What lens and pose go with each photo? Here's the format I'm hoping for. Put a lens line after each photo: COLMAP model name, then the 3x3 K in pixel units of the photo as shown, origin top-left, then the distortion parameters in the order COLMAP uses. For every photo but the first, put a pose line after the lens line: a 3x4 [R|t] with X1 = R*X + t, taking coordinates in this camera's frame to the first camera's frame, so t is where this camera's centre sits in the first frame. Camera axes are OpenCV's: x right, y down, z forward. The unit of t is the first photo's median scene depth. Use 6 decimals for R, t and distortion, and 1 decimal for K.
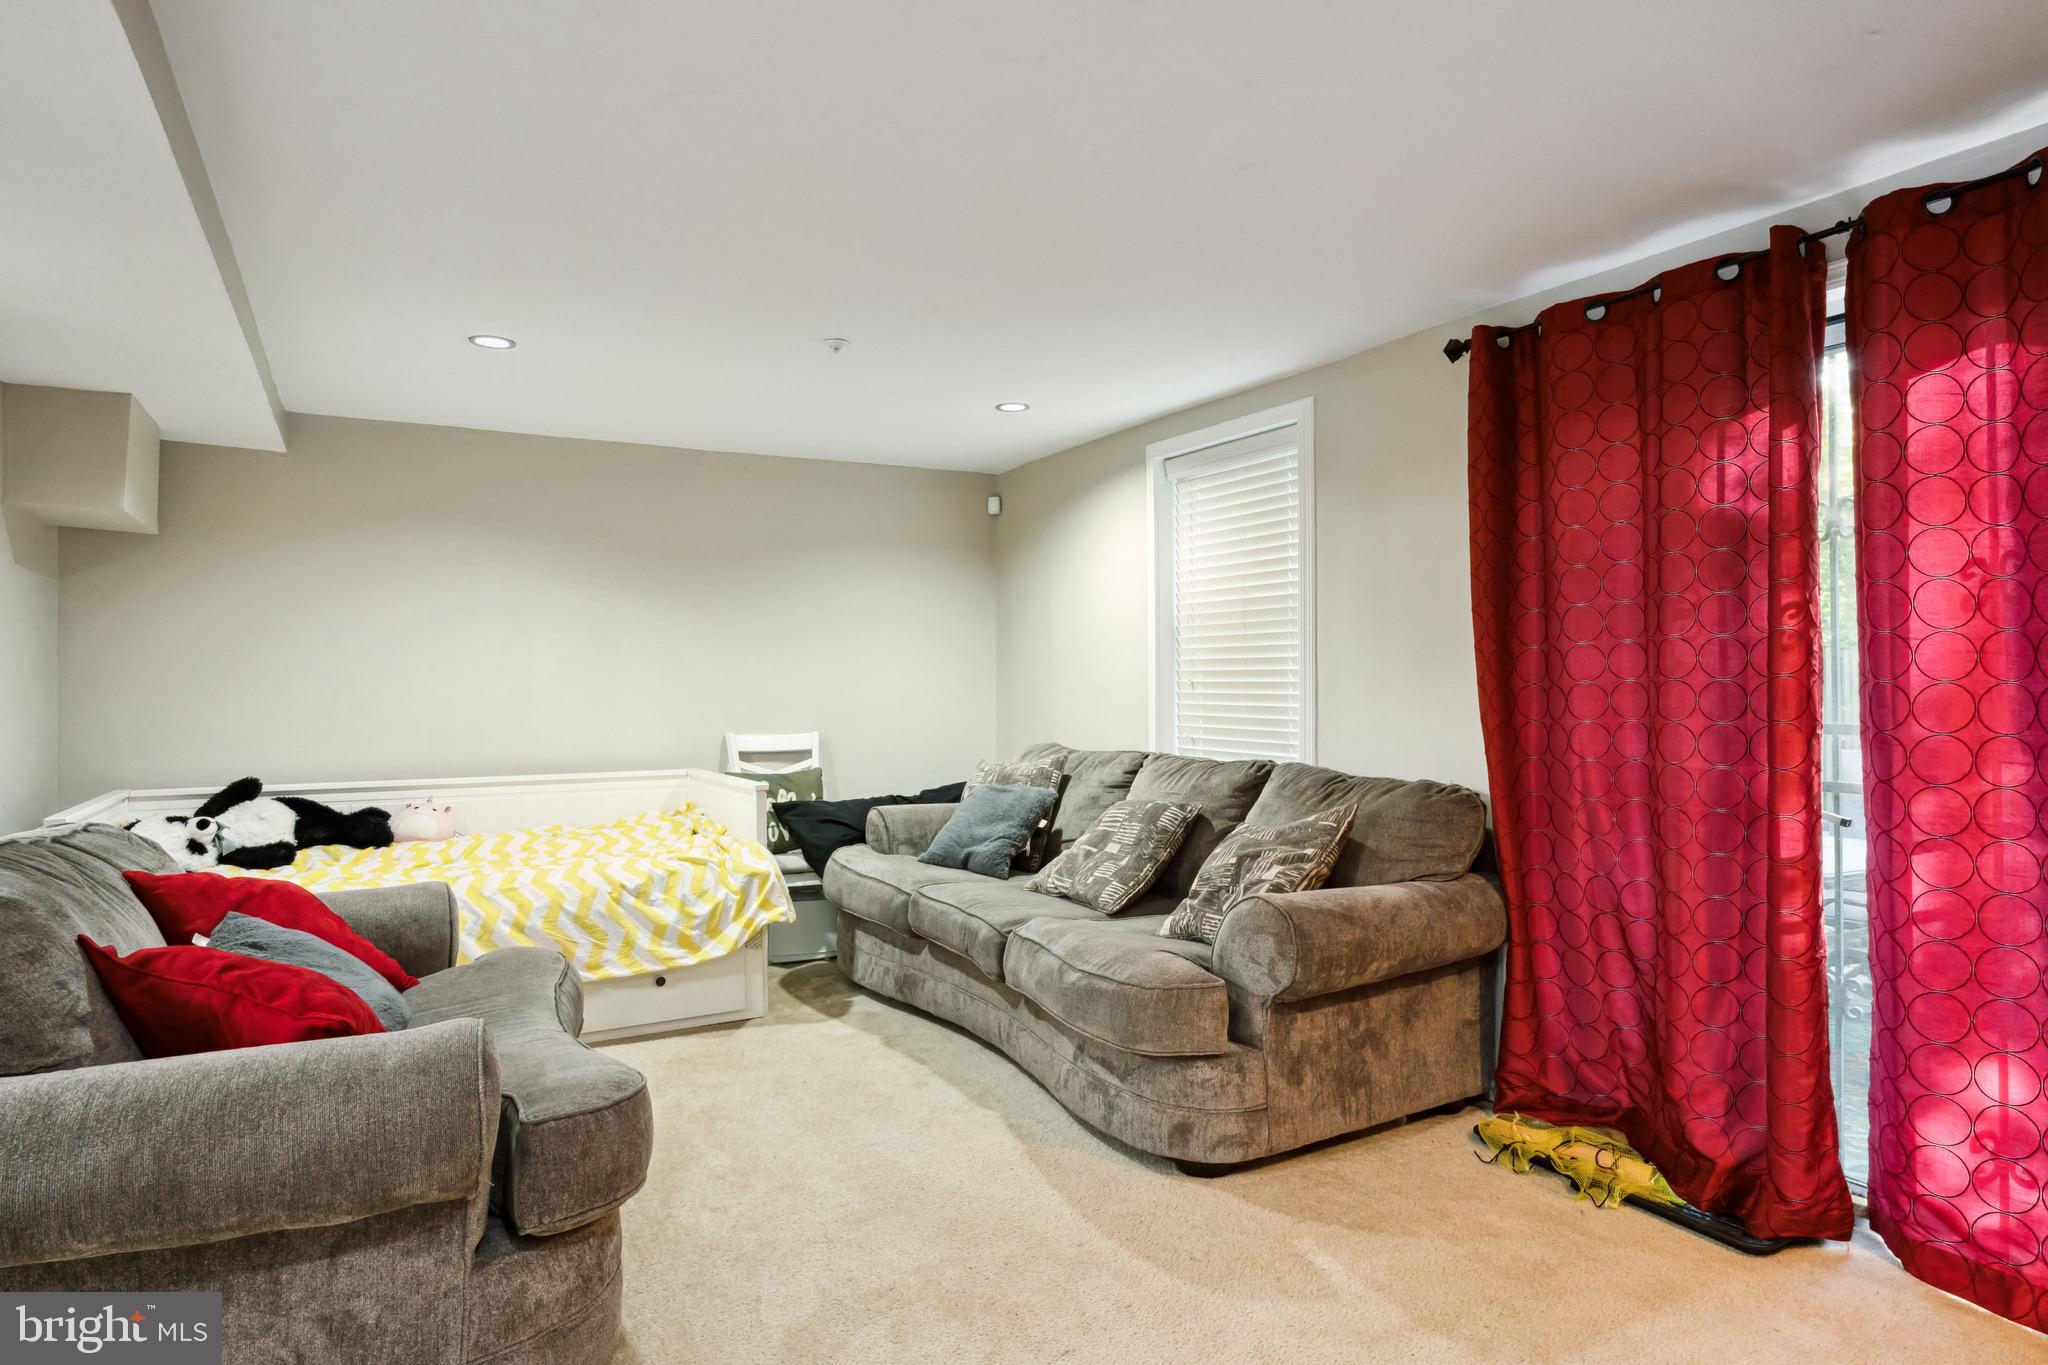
lens RADIAL K [[1142.5, 0, 1023.0], [0, 1142.5, 677.4], [0, 0, 1]] dist [-0.001061, -0.004520]
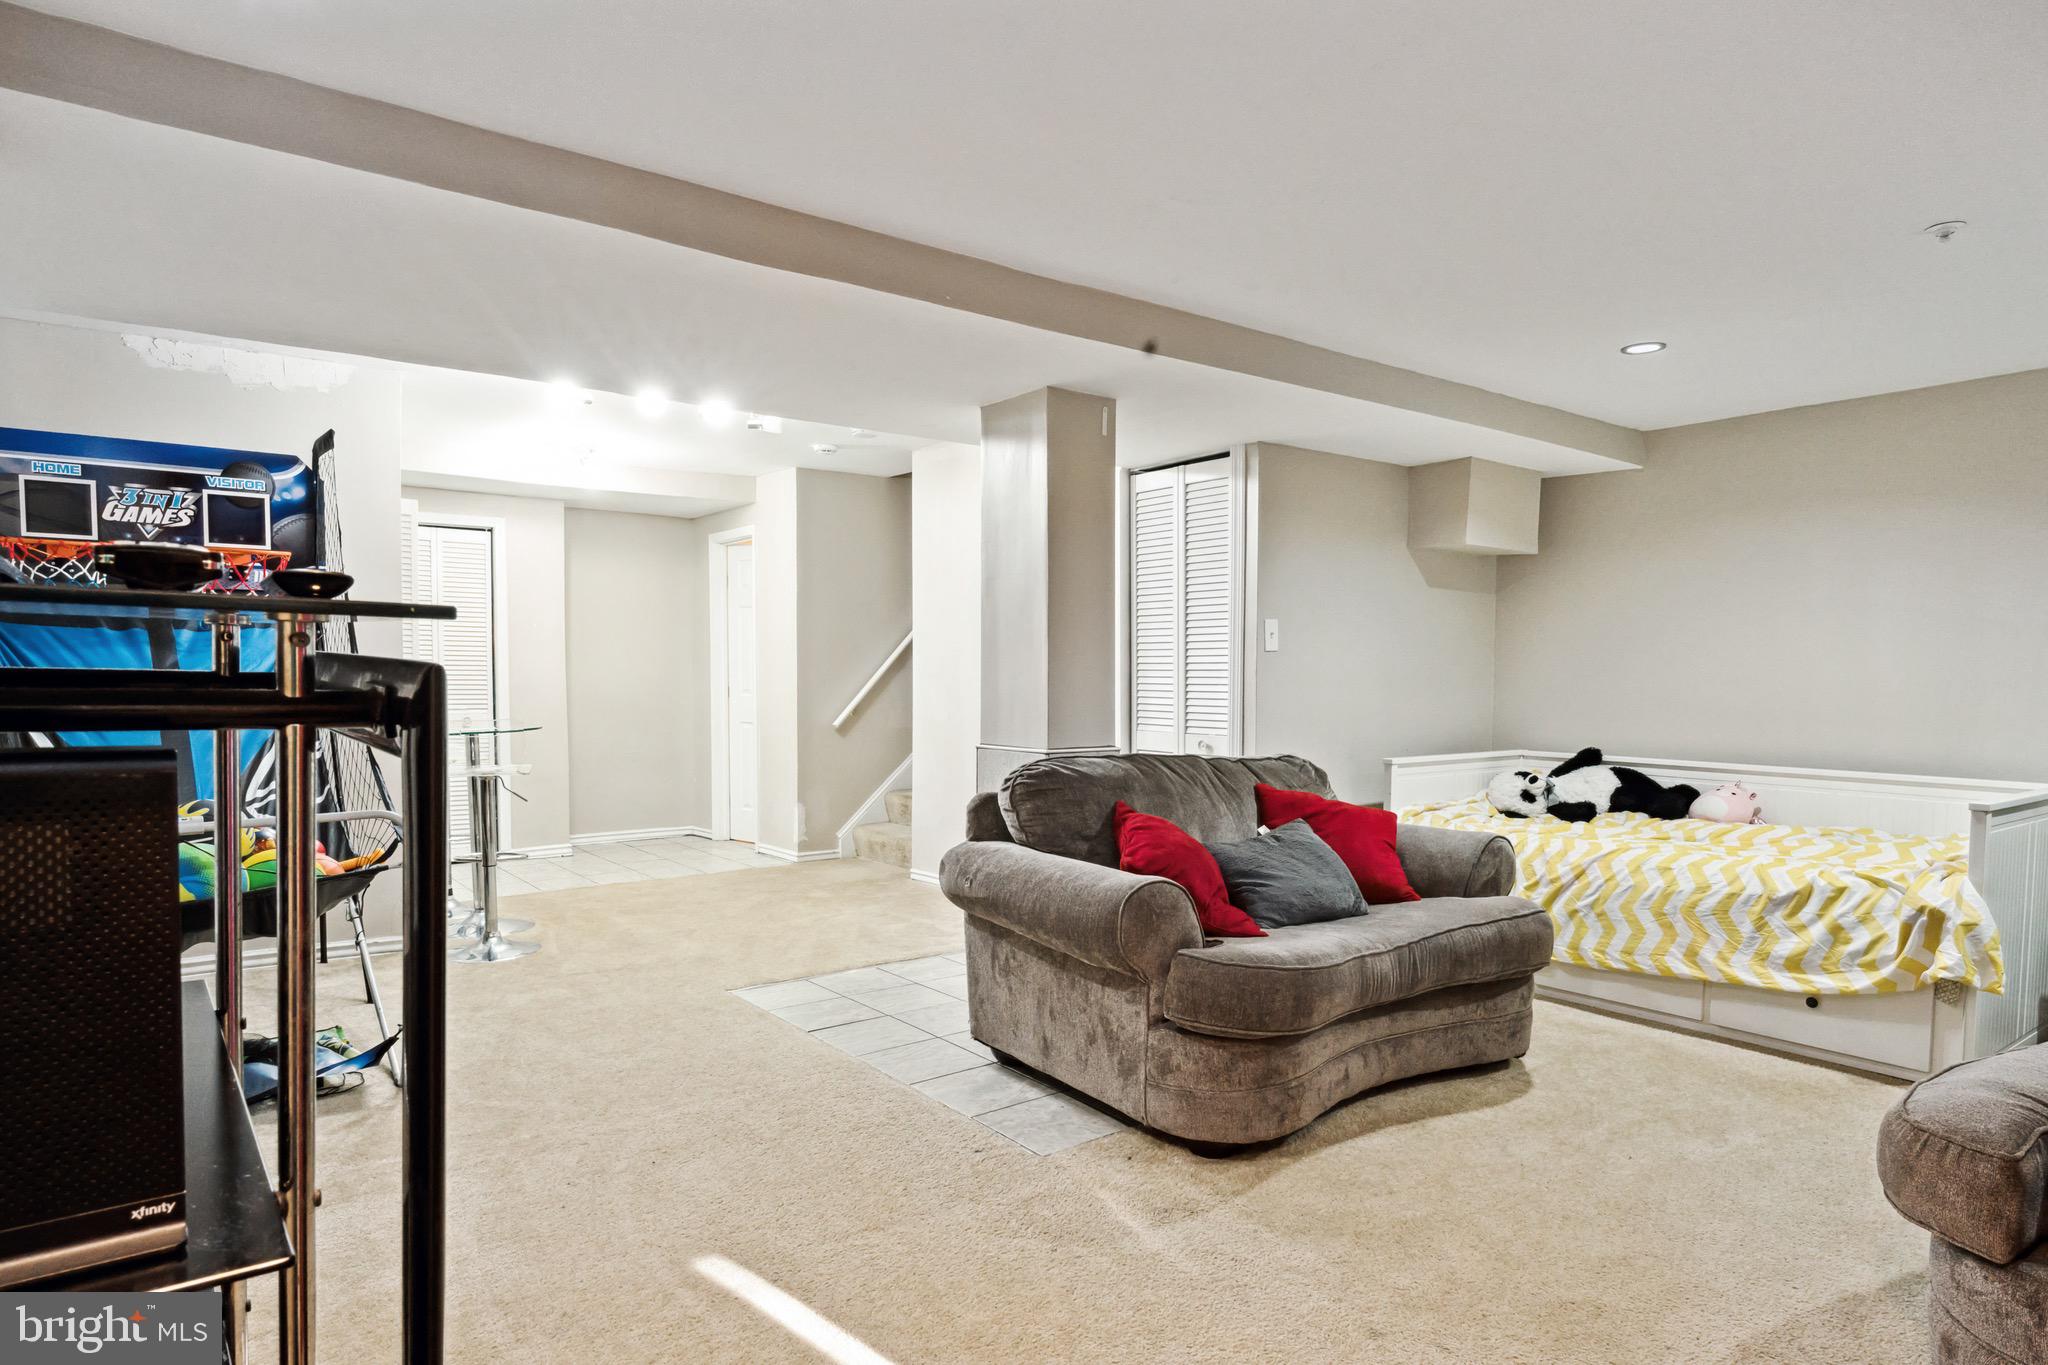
lens RADIAL K [[1142.5, 0, 1021.5], [0, 1142.5, 743.3], [0, 0, 1]] dist [-0.001061, -0.004520]
pose [[0.139437, 0.069522, -0.987787, 0.470156], [0.001101, 0.997521, 0.070362, -0.003287], [0.990230, -0.010898, 0.139015, 0.250925]]
